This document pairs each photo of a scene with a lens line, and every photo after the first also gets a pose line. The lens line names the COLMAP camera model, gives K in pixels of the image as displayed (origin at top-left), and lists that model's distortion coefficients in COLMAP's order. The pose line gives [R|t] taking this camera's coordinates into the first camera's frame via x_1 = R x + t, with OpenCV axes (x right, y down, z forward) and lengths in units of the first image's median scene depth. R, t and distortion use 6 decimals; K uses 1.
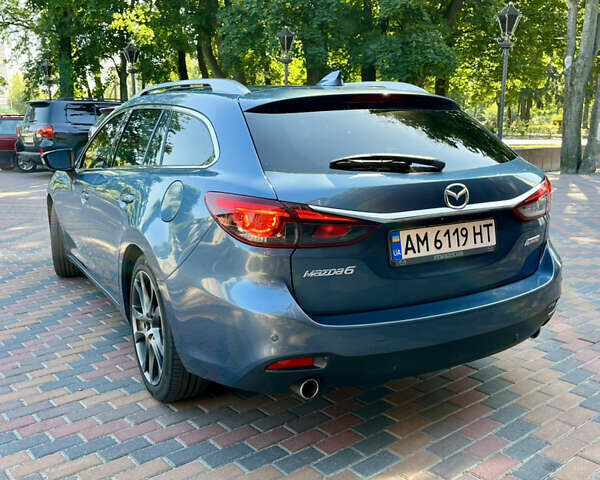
lens RADIAL K [[608.1, 0, 294.4], [0, 608.1, 241.7], [0, 0, 1]] dist [0.020077, 0.000000]
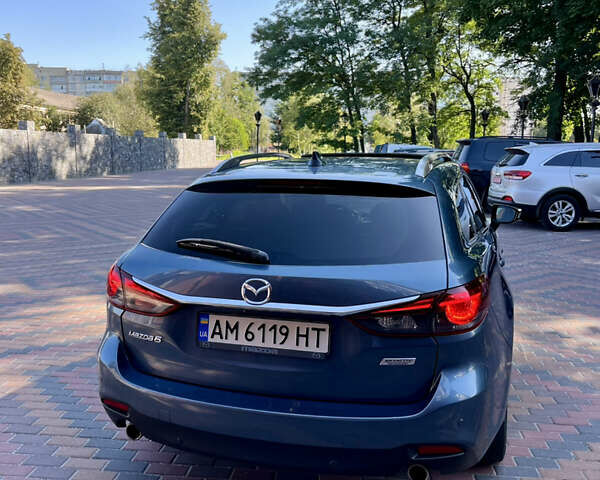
lens RADIAL K [[608.1, 0, 319.9], [0, 608.1, 229.0], [0, 0, 1]] dist [0.020077, 0.000000]
pose [[0.699398, 0.107030, -0.706673, 0.996827], [-0.149139, 0.988814, 0.002159, -0.187396], [0.698999, 0.103883, 0.707537, 0.354232]]
